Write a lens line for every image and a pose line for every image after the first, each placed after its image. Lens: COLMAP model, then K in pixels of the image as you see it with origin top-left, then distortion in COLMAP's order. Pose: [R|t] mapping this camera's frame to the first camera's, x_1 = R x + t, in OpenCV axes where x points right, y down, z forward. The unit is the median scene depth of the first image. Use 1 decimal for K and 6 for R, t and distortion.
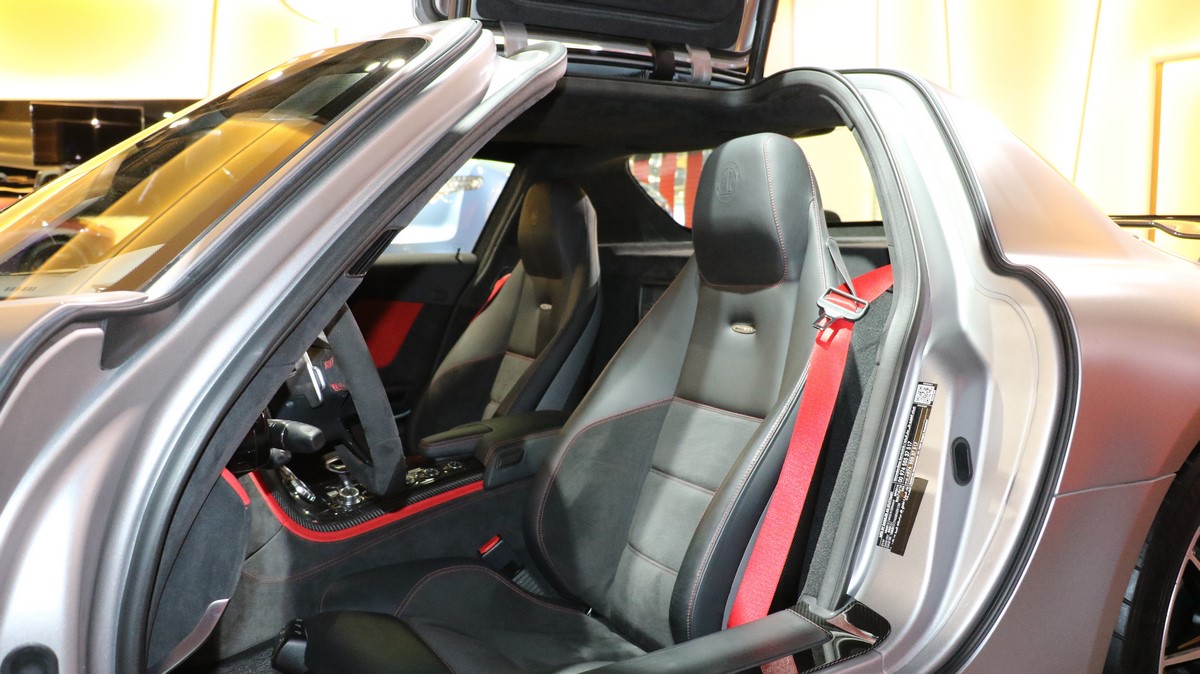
lens RADIAL K [[988.6, 0, 600.0], [0, 988.6, 337.0], [0, 0, 1]] dist [-0.092364, 0.002302]
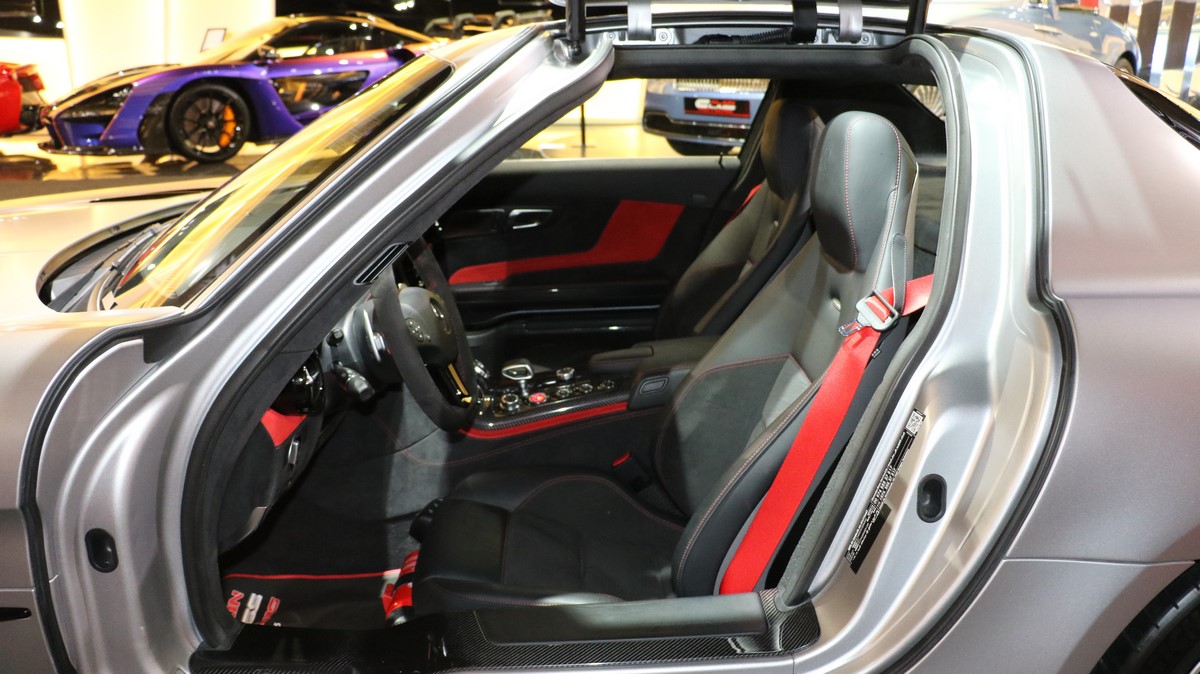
lens RADIAL K [[988.6, 0, 600.0], [0, 988.6, 337.0], [0, 0, 1]] dist [-0.092364, 0.002302]
pose [[0.873759, 0.130377, -0.468559, 0.402239], [-0.036694, 0.978326, 0.203793, -0.169367], [0.484973, -0.160873, 0.859605, 0.017483]]
